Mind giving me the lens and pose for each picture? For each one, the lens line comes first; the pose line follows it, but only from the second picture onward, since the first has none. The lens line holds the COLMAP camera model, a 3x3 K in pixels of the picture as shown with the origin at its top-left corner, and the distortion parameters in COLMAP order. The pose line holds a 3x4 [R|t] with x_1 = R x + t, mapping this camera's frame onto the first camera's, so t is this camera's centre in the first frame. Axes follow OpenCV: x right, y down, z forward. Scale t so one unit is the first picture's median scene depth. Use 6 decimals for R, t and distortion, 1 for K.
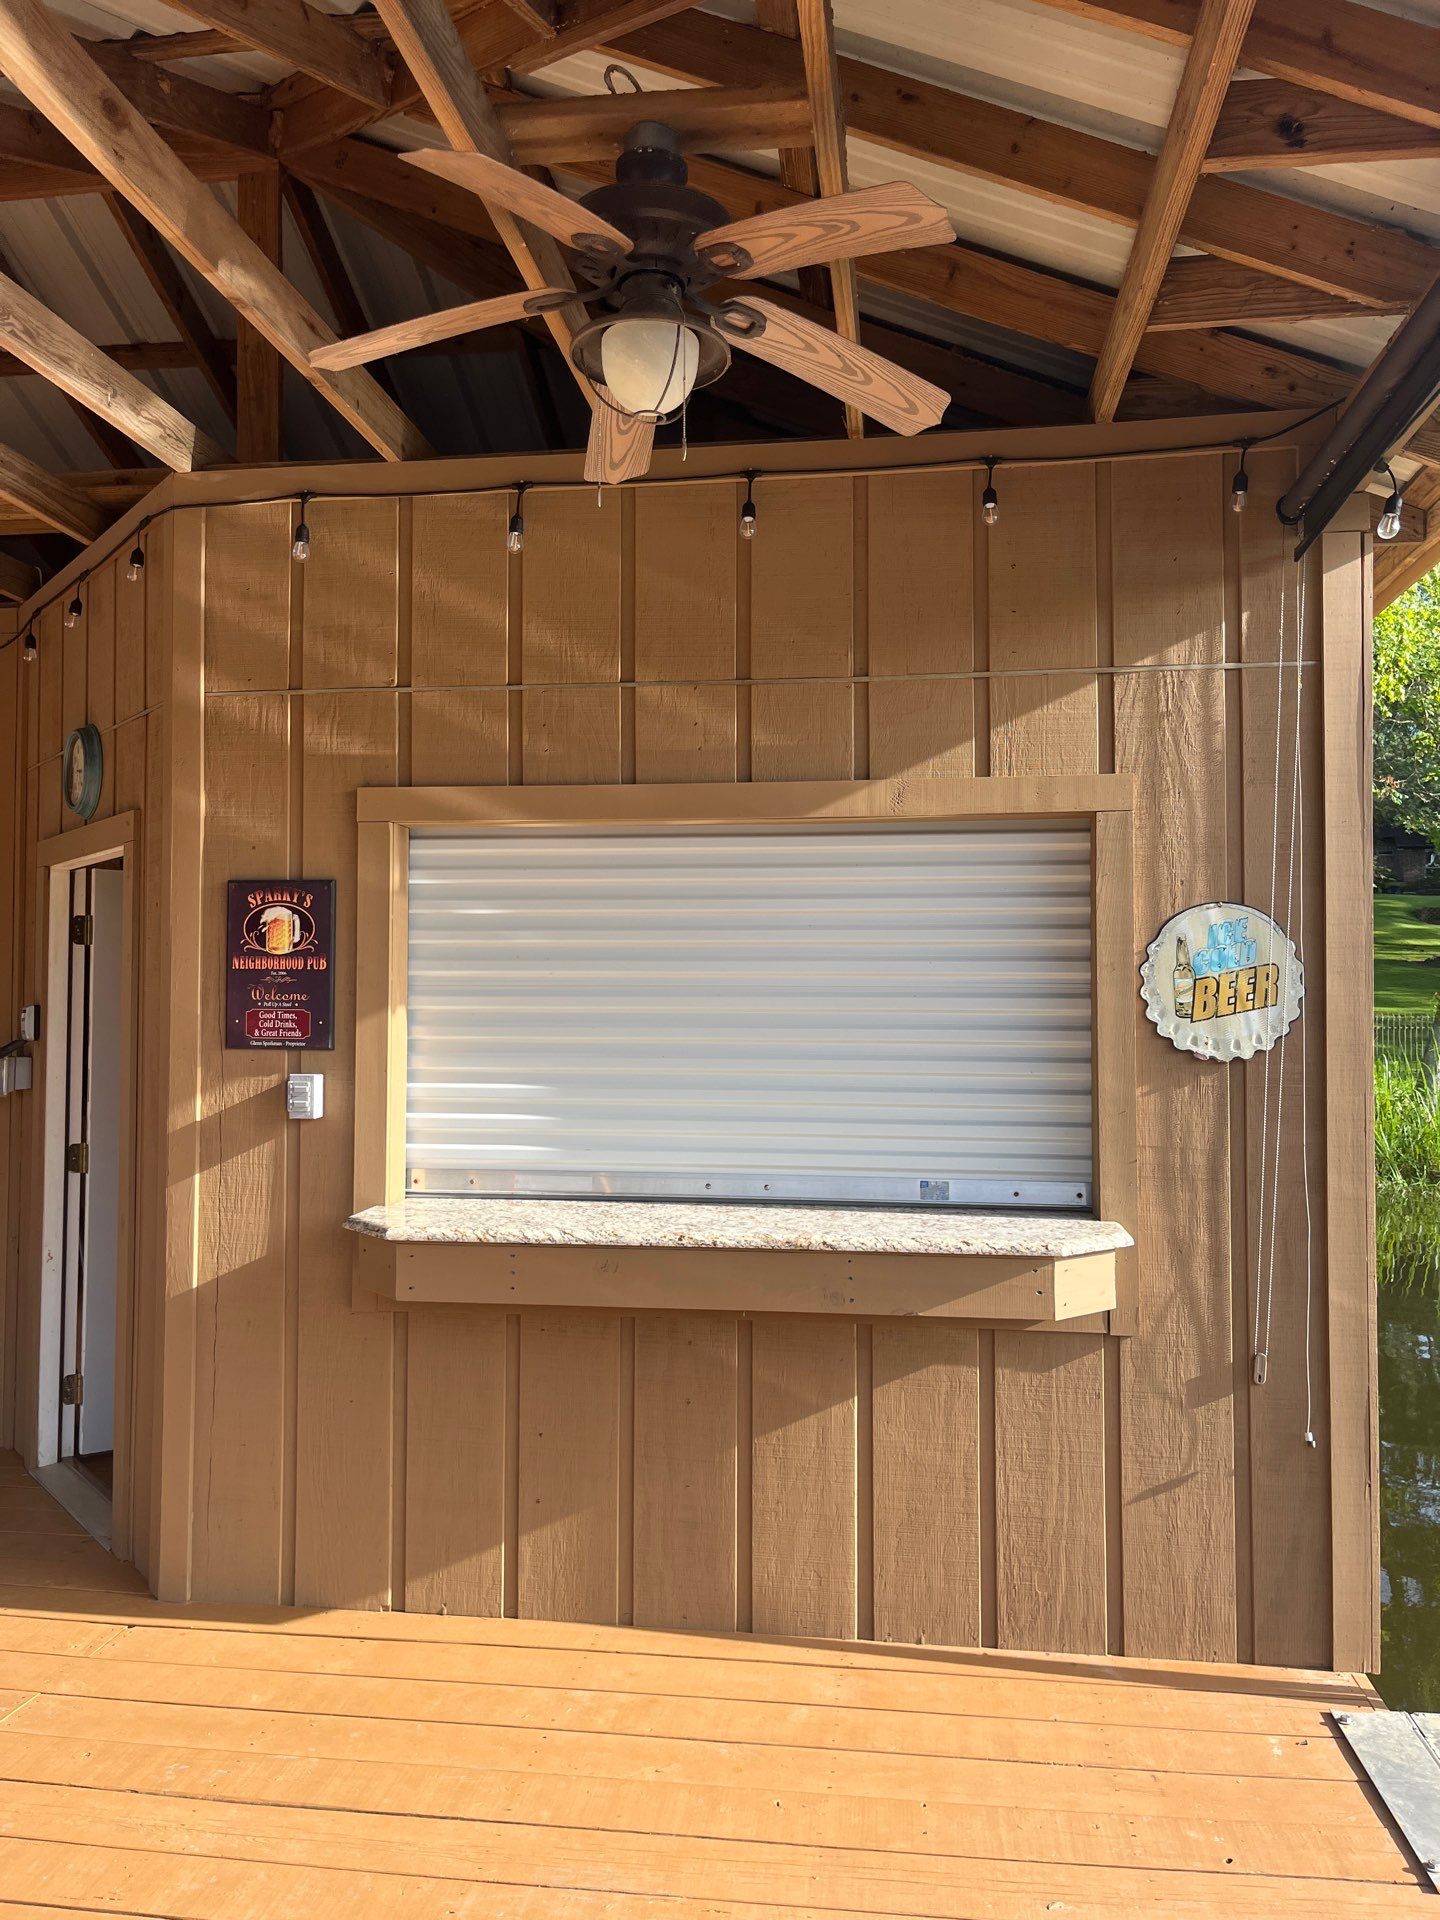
lens RADIAL K [[1459.4, 0, 720.2], [0, 1459.4, 967.2], [0, 0, 1]] dist [0.065808, -0.094784]
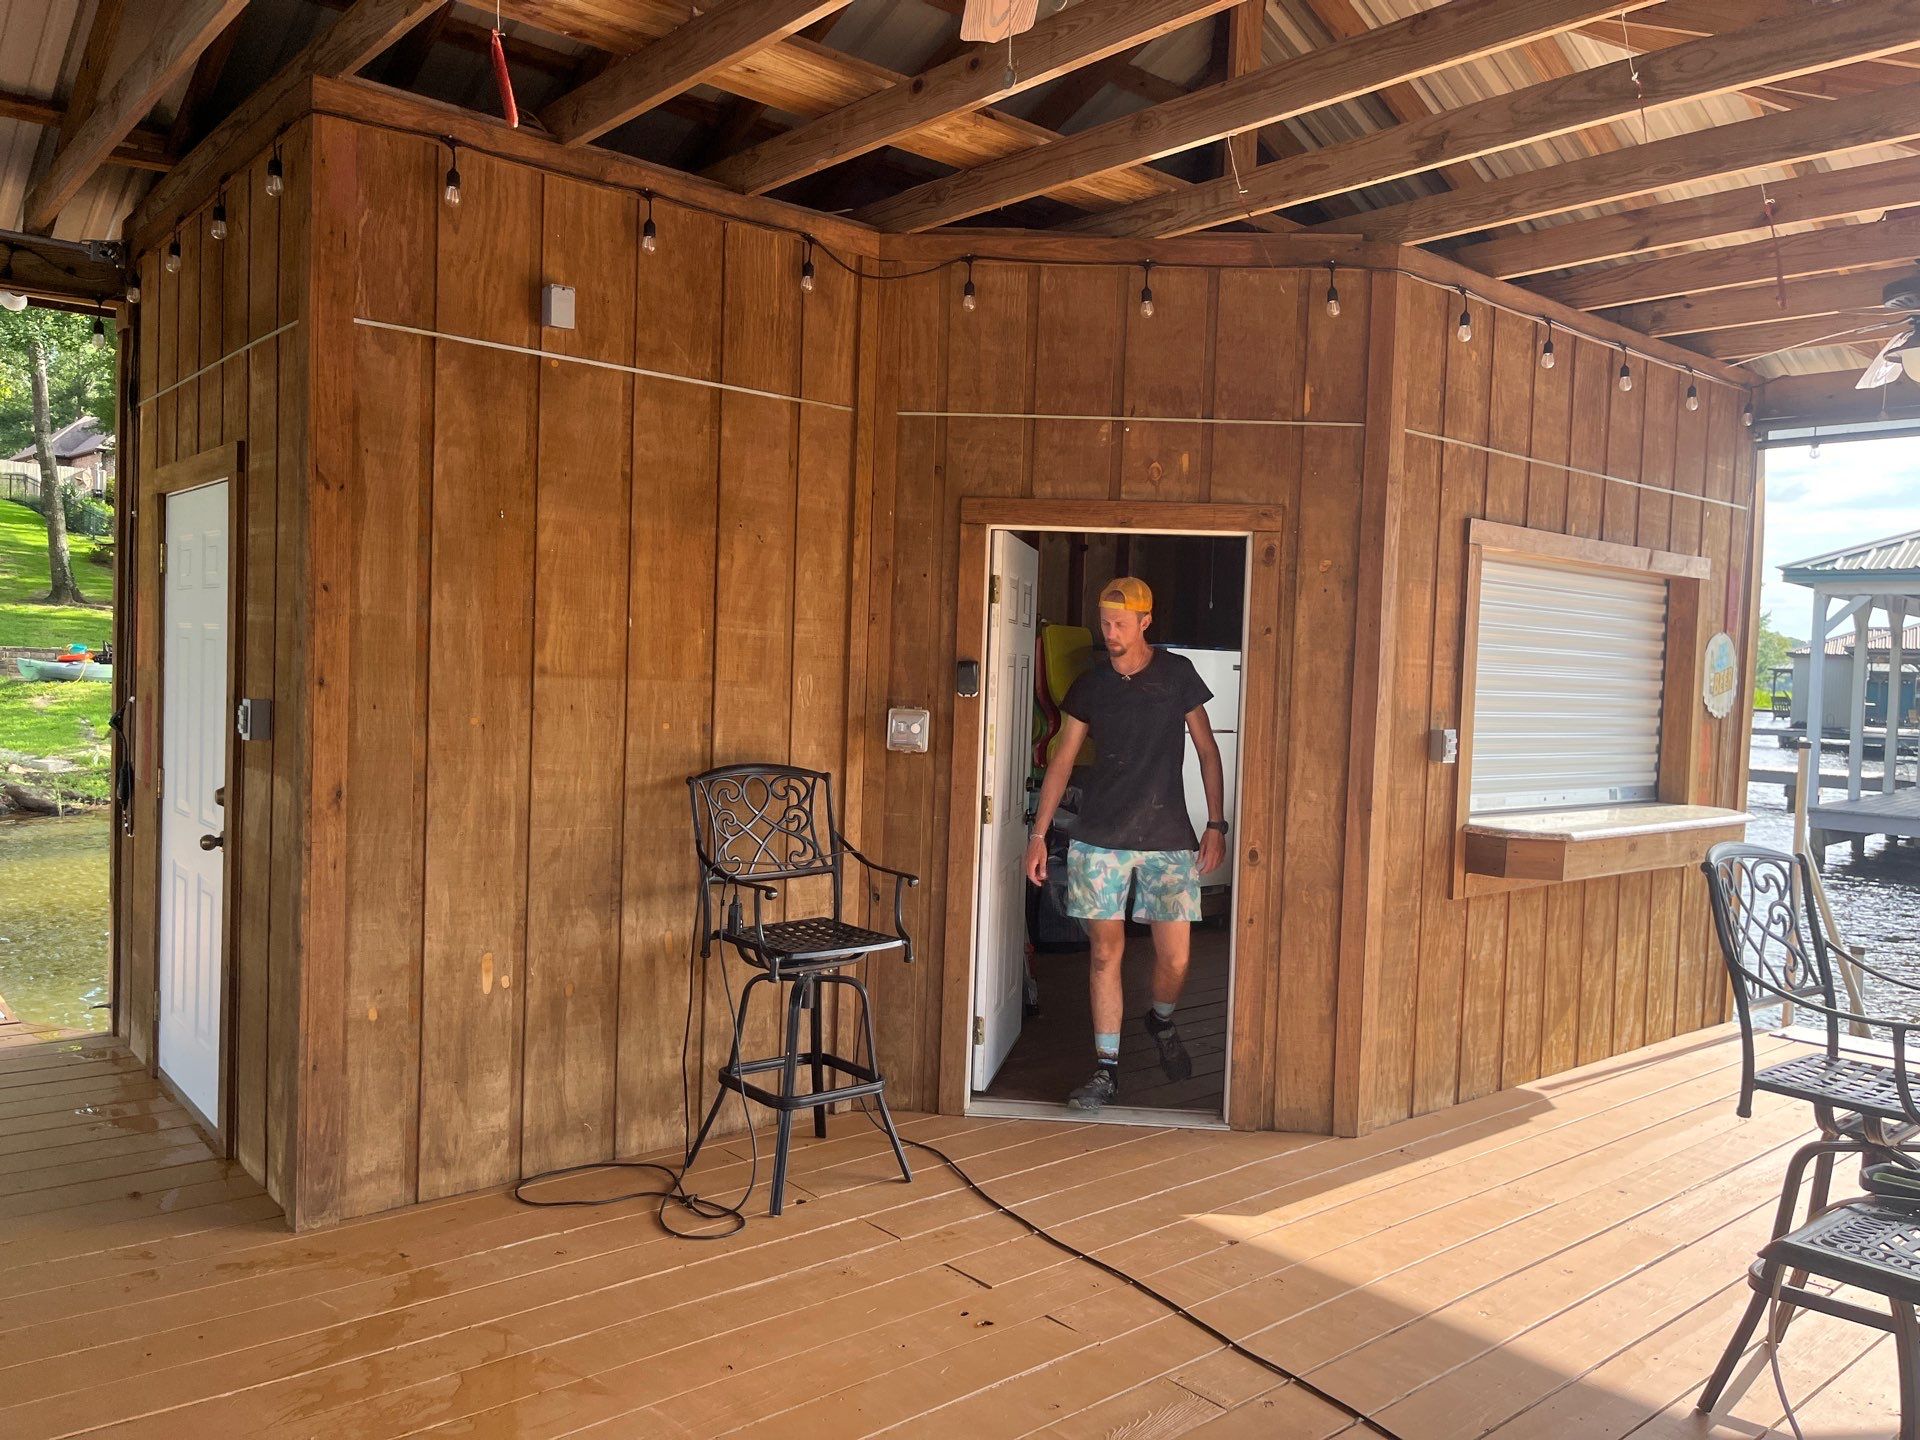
lens RADIAL K [[1438.1, 0, 960.0], [0, 1438.1, 720.0], [0, 0, 1]] dist [0.078356, -0.103833]
pose [[0.658993, -0.009934, 0.752083, -1.548441], [-0.054376, 0.996667, 0.060810, 0.007893], [-0.750181, -0.080968, 0.656257, 0.456327]]
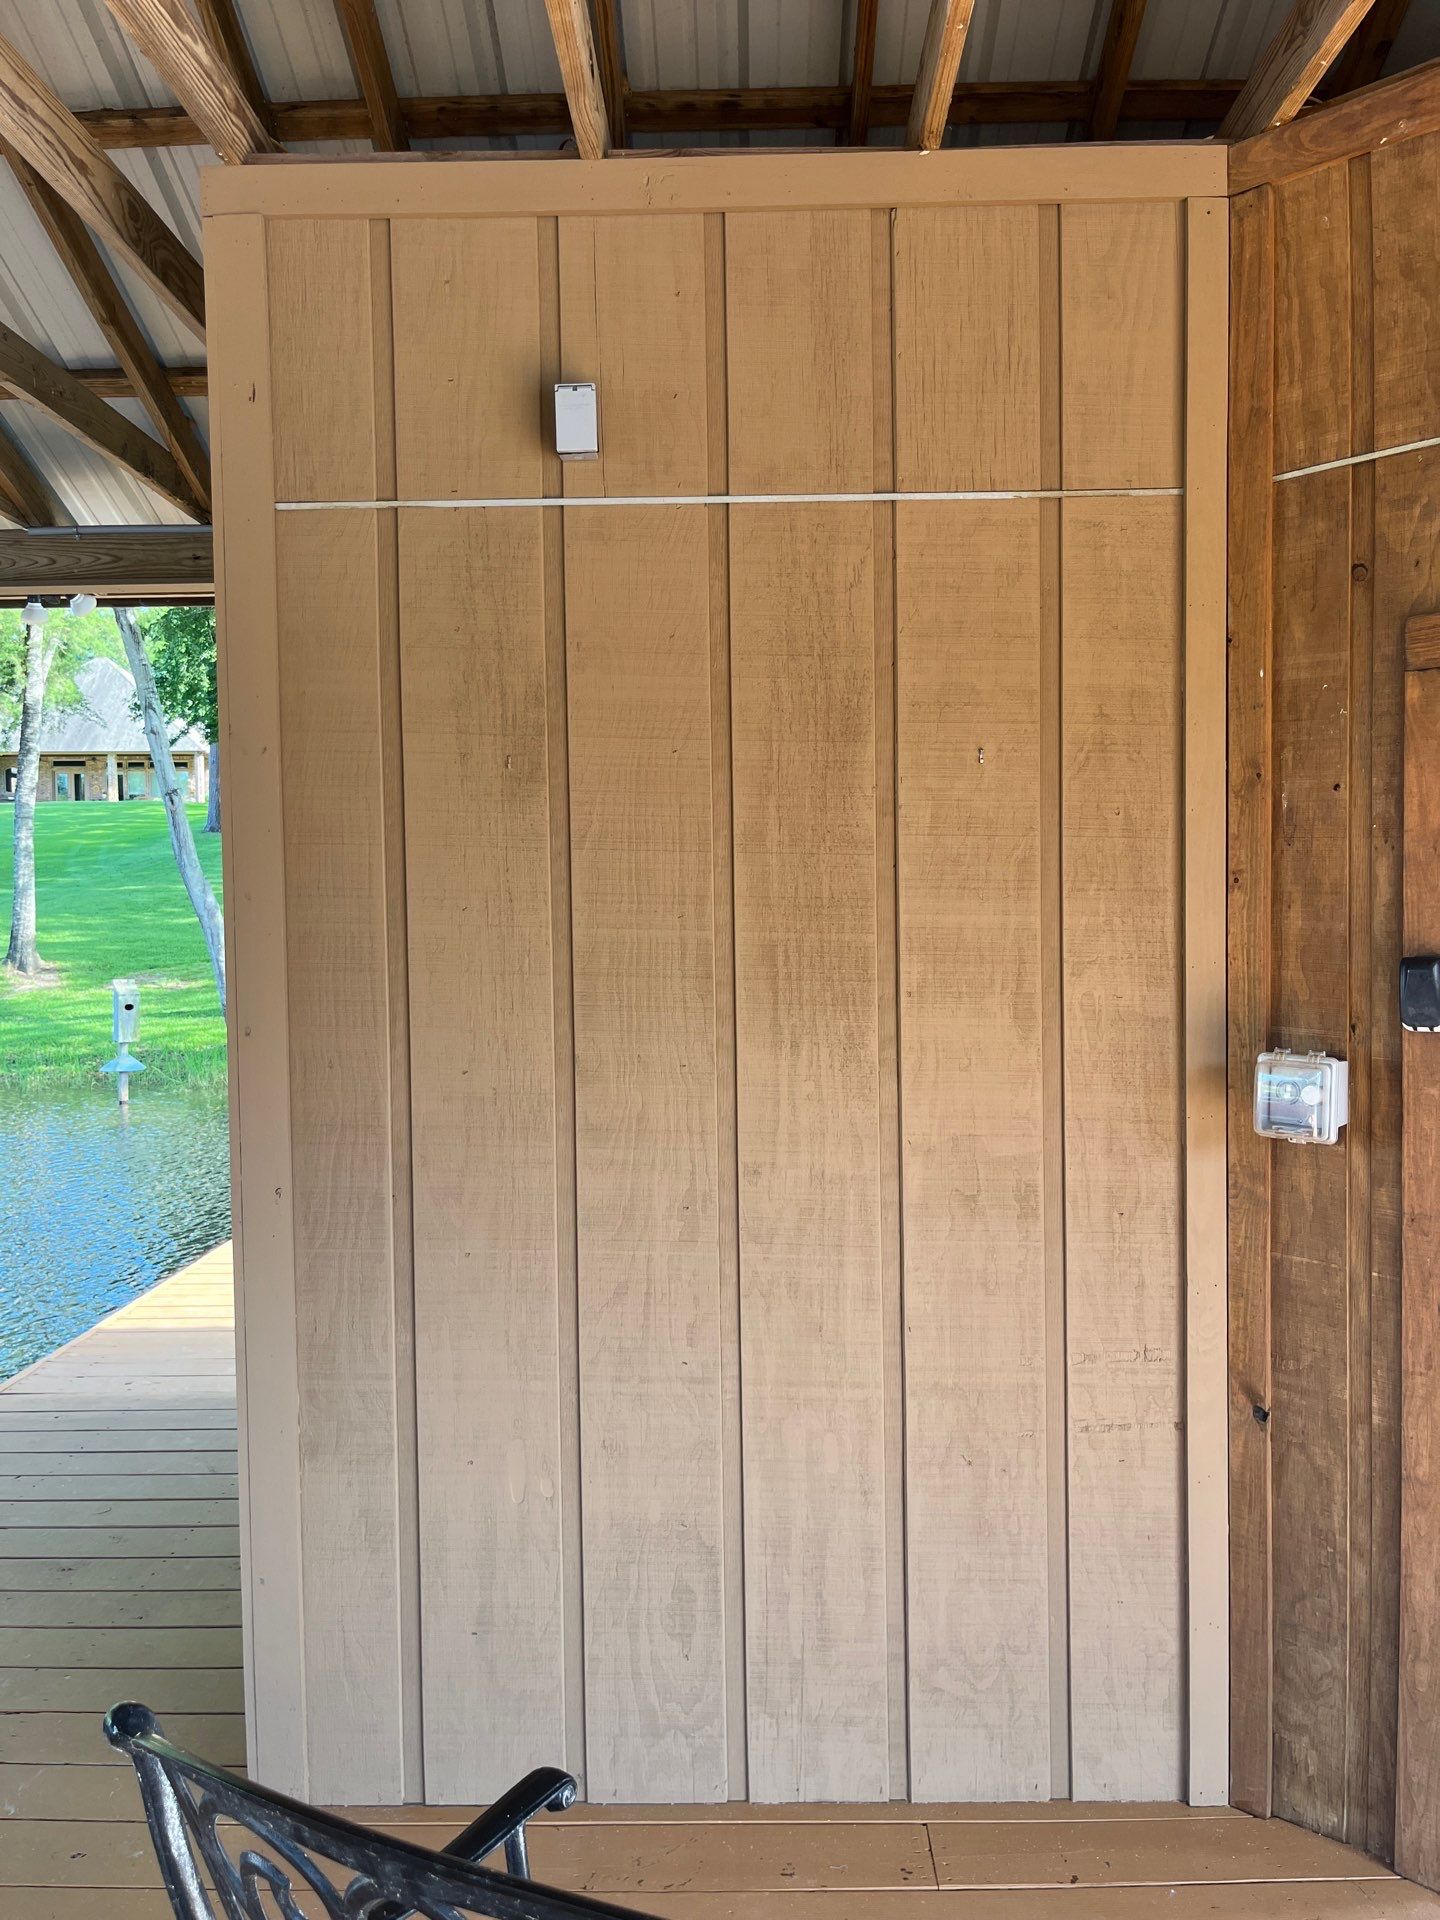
lens RADIAL K [[1459.4, 0, 720.2], [0, 1459.4, 967.2], [0, 0, 1]] dist [0.065808, -0.094784]
pose [[0.992111, -0.020088, 0.123745, -0.967446], [0.012231, 0.997879, 0.063931, -0.005760], [-0.124767, -0.061913, 0.990253, 0.707028]]
